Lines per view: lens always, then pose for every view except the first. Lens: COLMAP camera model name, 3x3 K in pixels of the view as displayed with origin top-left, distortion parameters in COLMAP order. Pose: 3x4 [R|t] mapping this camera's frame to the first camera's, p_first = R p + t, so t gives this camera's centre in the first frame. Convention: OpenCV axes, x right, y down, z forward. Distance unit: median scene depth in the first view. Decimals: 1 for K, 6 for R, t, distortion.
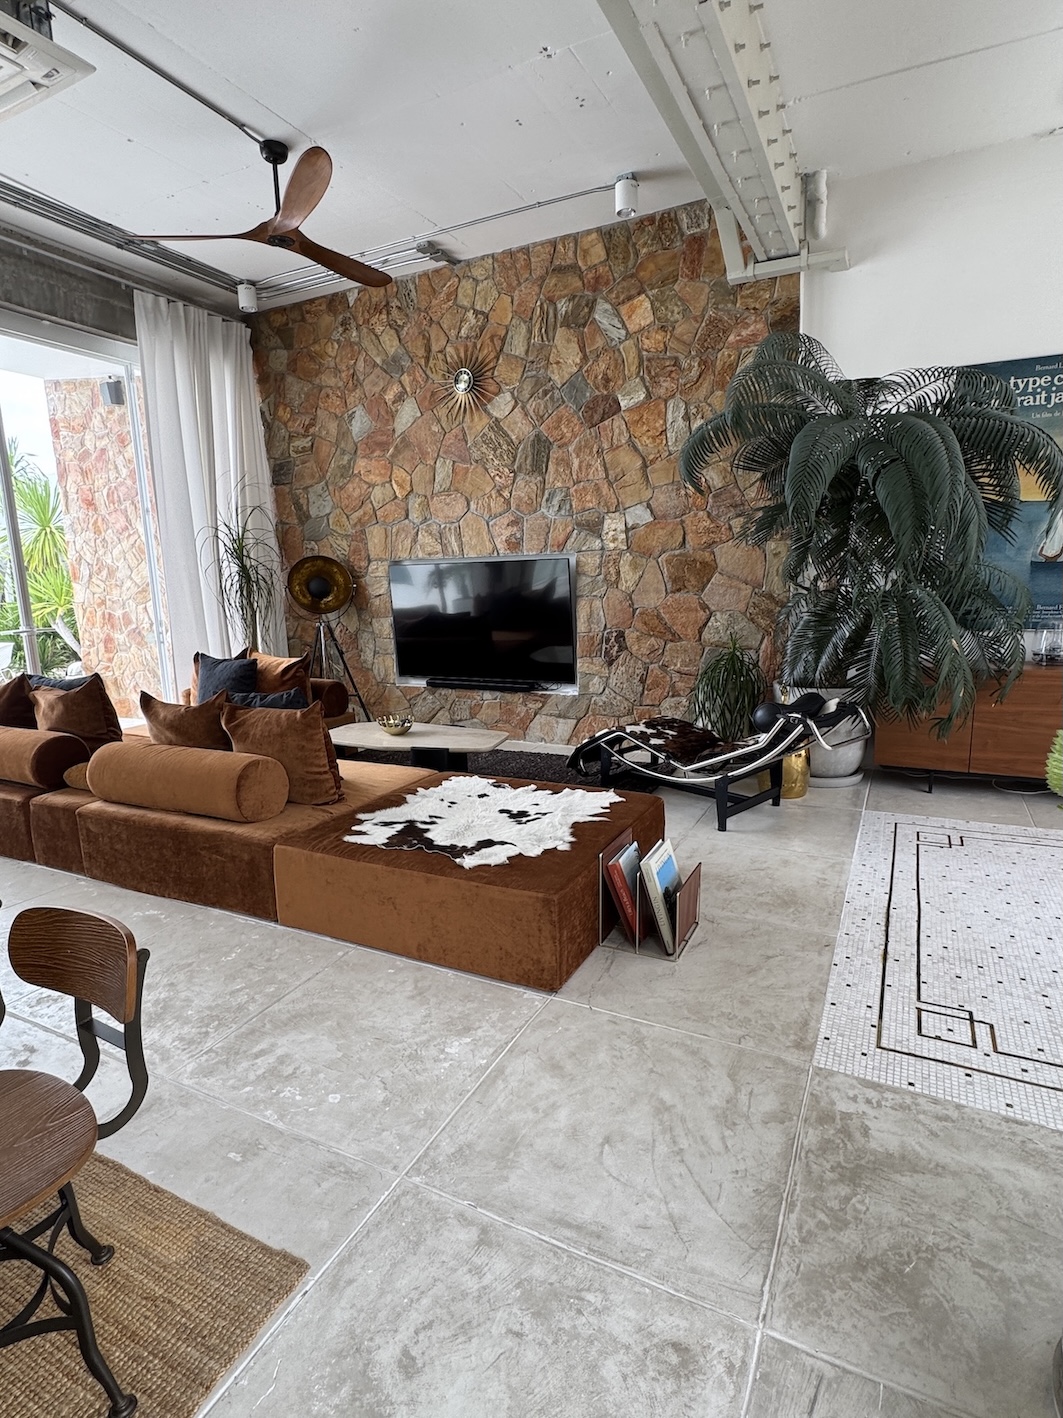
lens RADIAL K [[749.2, 0, 533.4], [0, 749.2, 714.5], [0, 0, 1]] dist [0.000890, 0.001036]
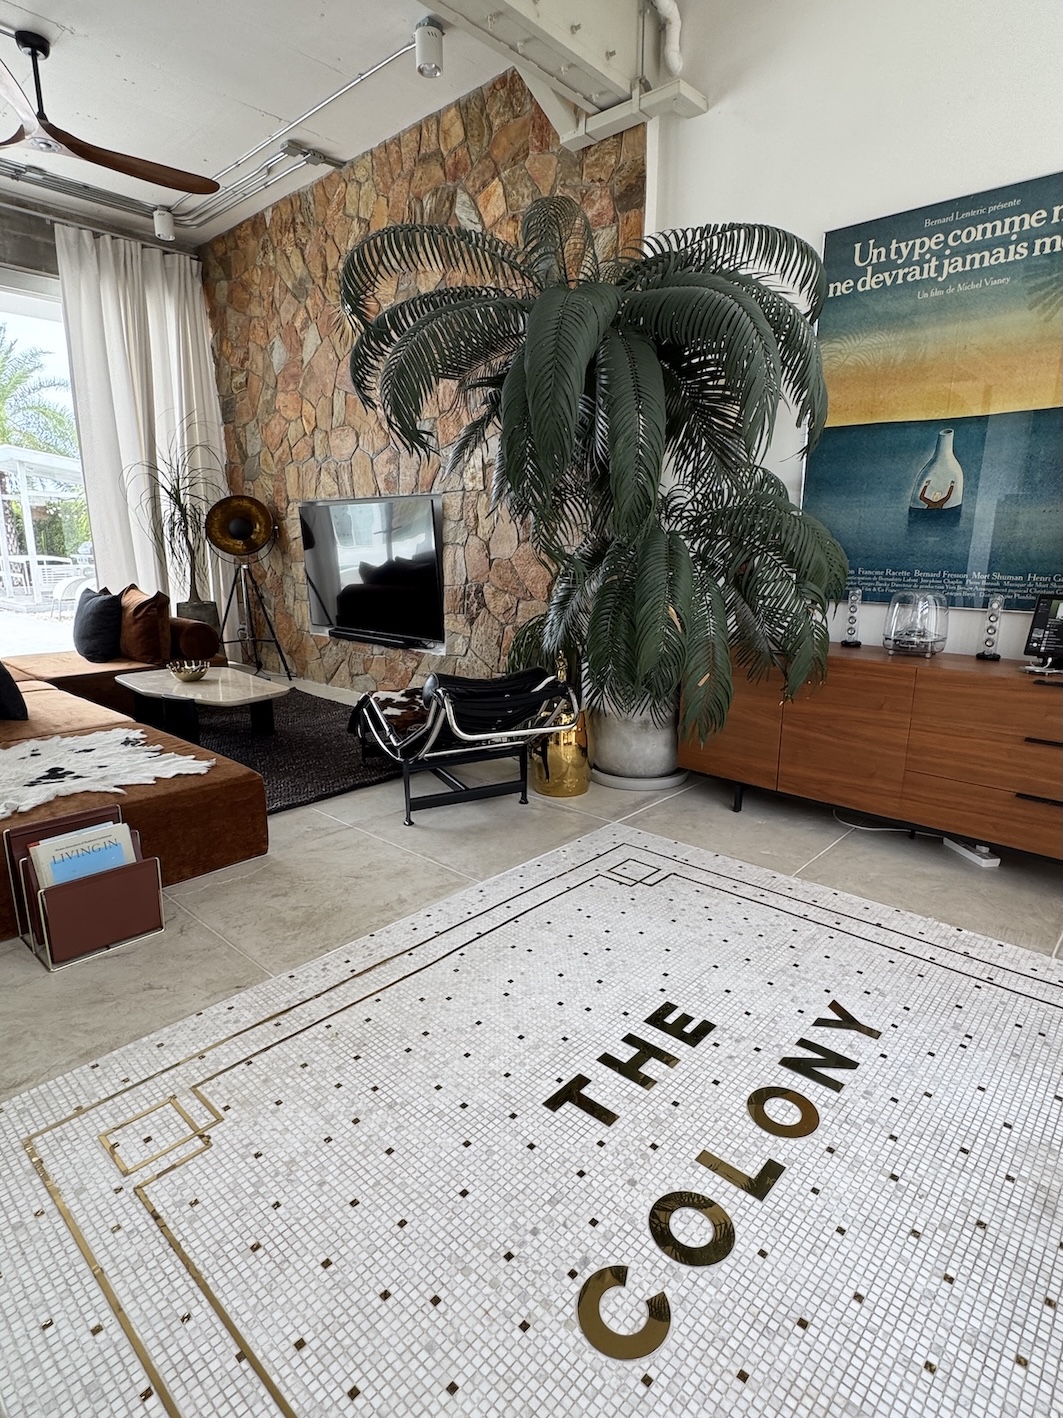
lens RADIAL K [[749.2, 0, 534.7], [0, 749.2, 714.2], [0, 0, 1]] dist [0.000890, 0.001036]
pose [[0.961797, 0.091453, -0.258036, 0.417674], [-0.078526, 0.995106, 0.059989, -0.019319], [0.262259, -0.037435, 0.964271, 0.170548]]
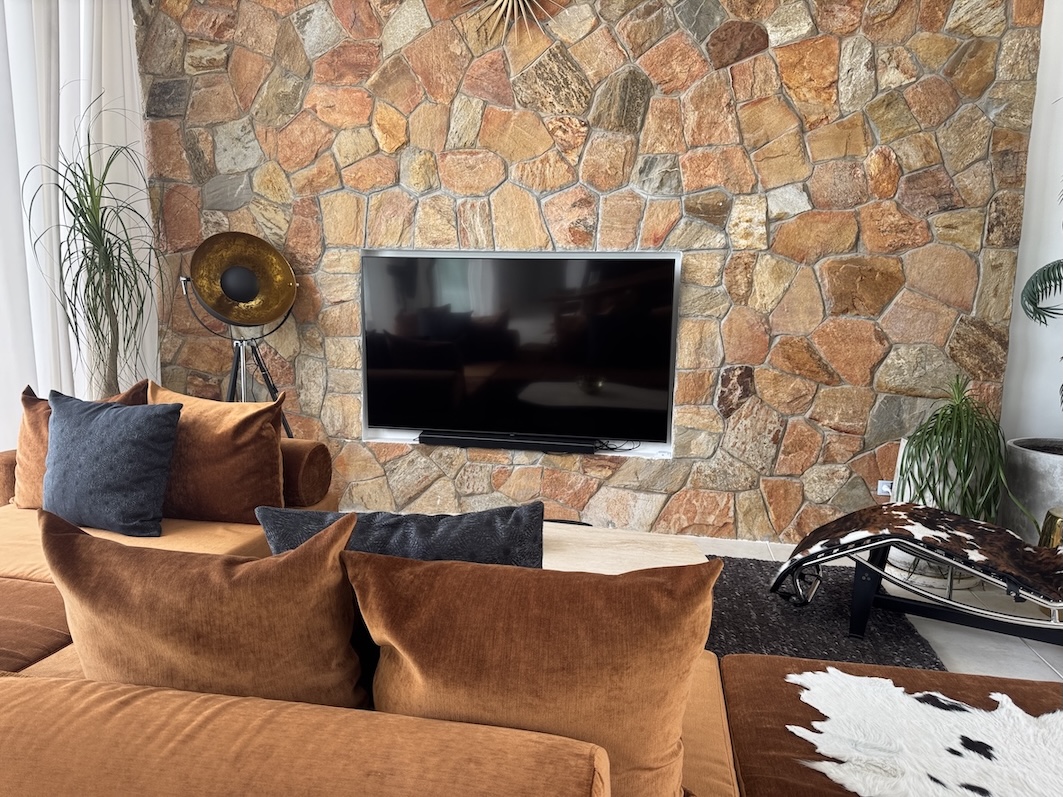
lens RADIAL K [[752.9, 0, 529.7], [0, 752.9, 409.2], [0, 0, 1]] dist [0.029015, -0.038517]
pose [[0.957873, 0.007394, 0.287099, -0.274645], [0.005668, 0.998987, -0.044638, -0.043486], [-0.287138, 0.044384, 0.956860, 0.396334]]
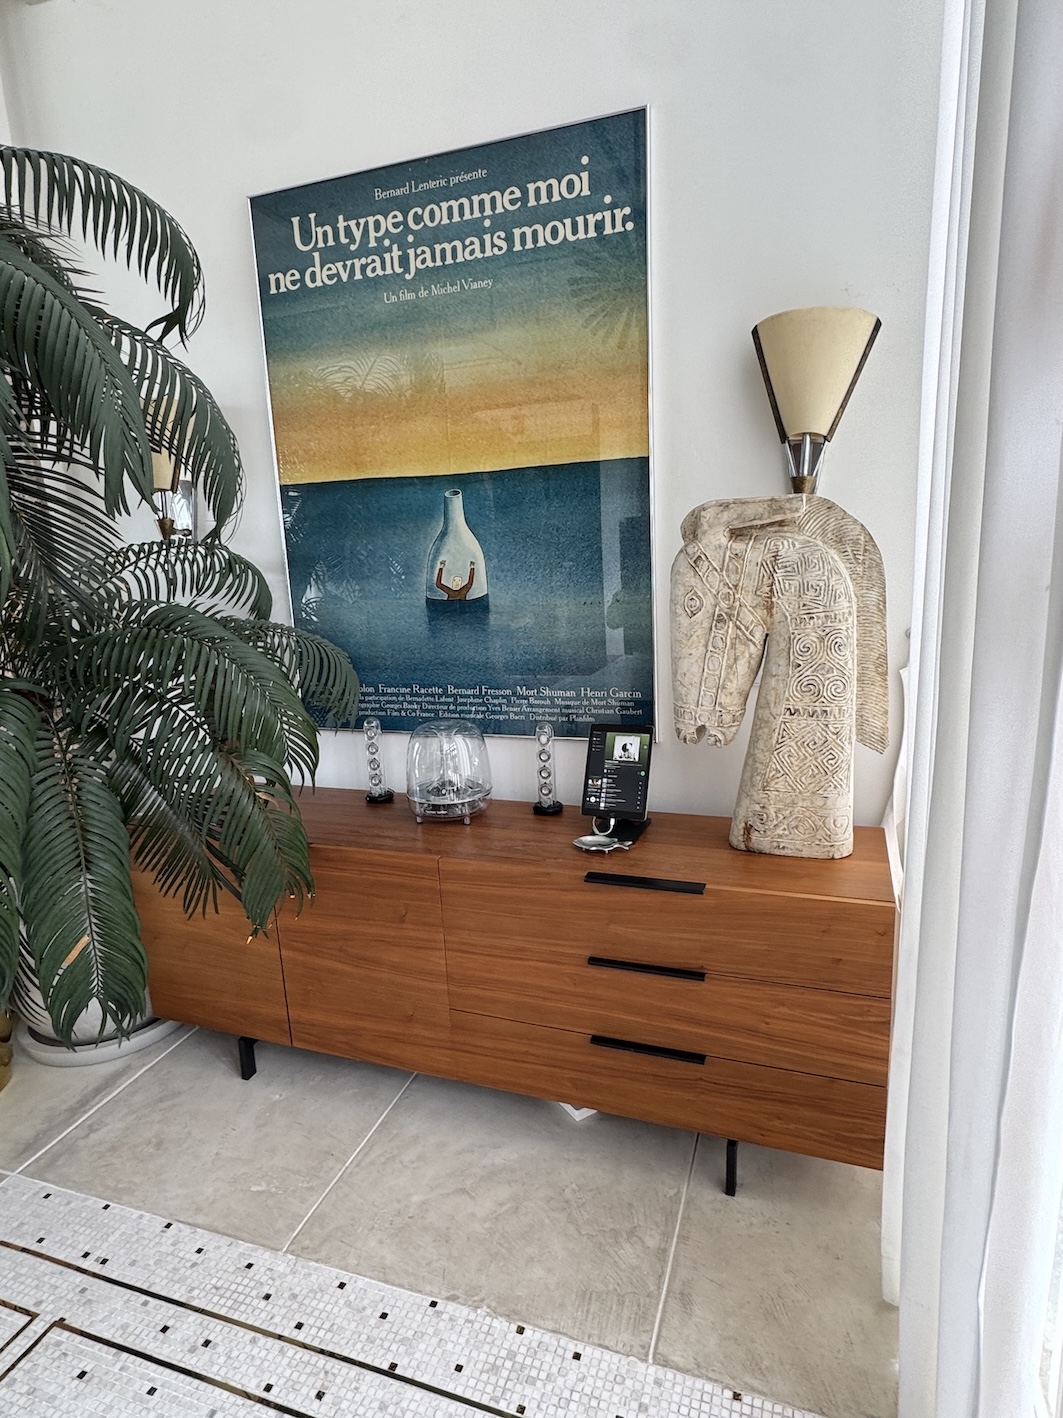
lens RADIAL K [[806.0, 0, 527.3], [0, 806.0, 710.9], [0, 0, 1]] dist [0.003751, 0.002908]
pose [[0.993427, -0.044620, 0.105416, 0.535385], [0.043299, 0.998953, 0.014785, -0.108036], [-0.105965, -0.010123, 0.994318, 0.369366]]
